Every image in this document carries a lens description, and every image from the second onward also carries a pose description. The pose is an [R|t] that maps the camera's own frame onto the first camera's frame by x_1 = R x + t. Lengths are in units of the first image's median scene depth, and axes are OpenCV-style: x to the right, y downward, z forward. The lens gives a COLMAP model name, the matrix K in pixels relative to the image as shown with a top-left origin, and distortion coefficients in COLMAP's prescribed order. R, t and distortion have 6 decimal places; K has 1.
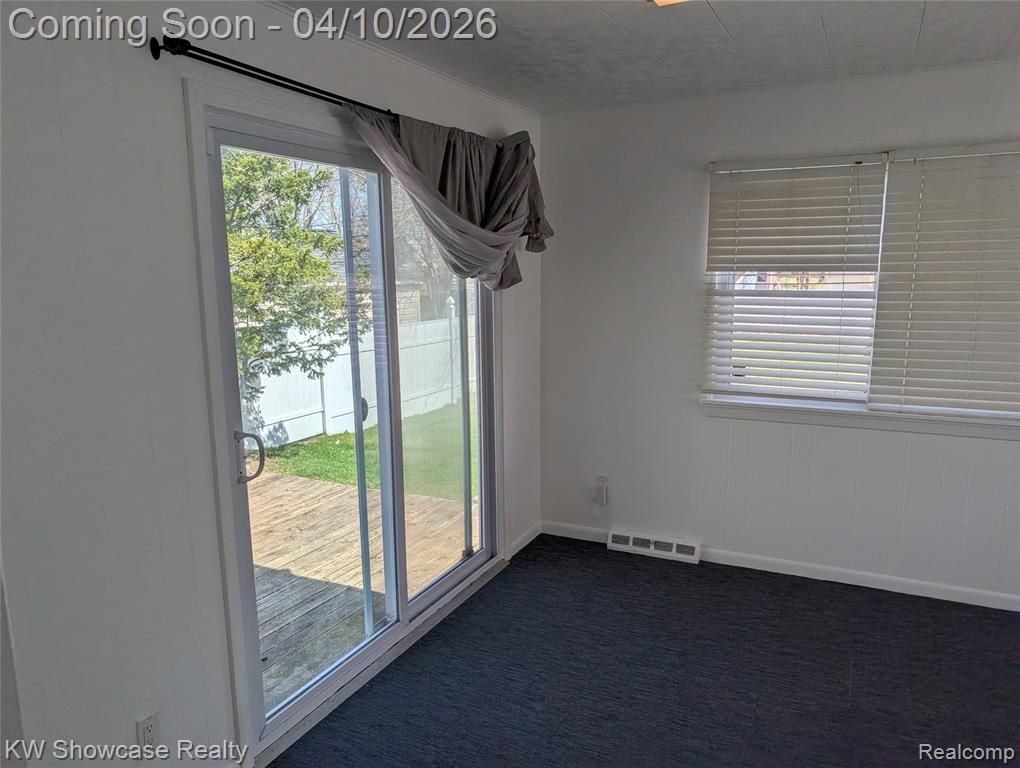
lens RADIAL K [[742.7, 0, 507.0], [0, 742.7, 392.3], [0, 0, 1]] dist [0.006990, 0.001829]
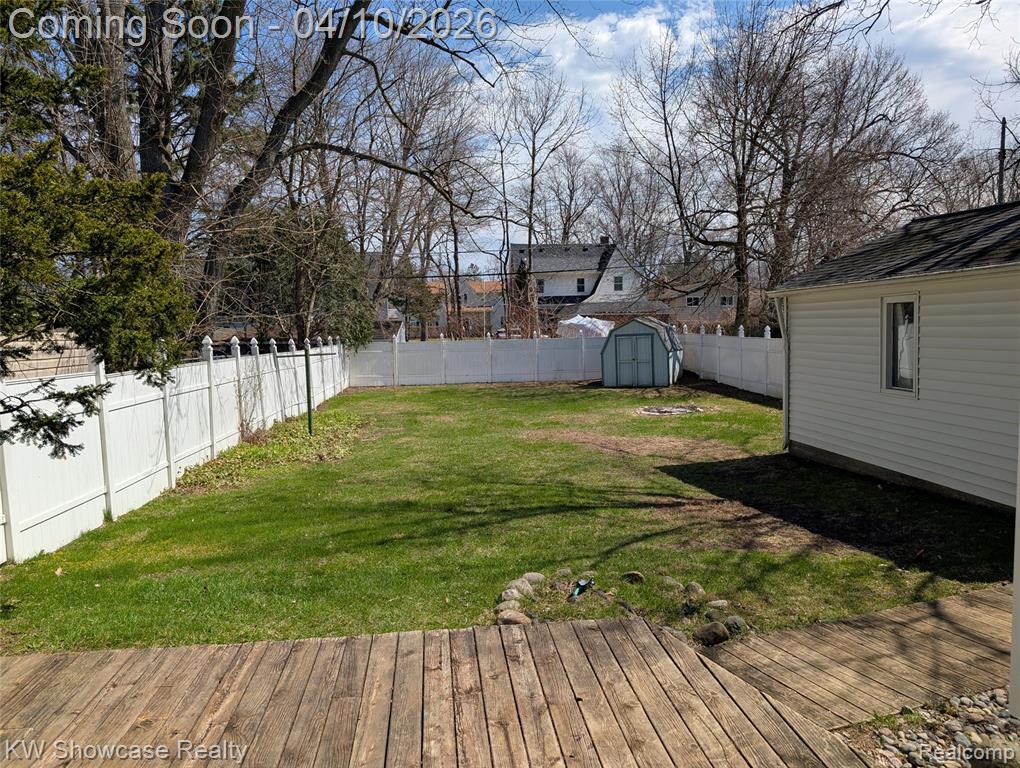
lens RADIAL K [[742.7, 0, 510.8], [0, 742.7, 383.8], [0, 0, 1]] dist [0.006990, 0.001829]
pose [[0.844161, -0.051885, 0.533572, -0.312043], [0.105956, 0.991819, -0.071187, 0.002101], [-0.525514, 0.116628, 0.842753, 0.426706]]
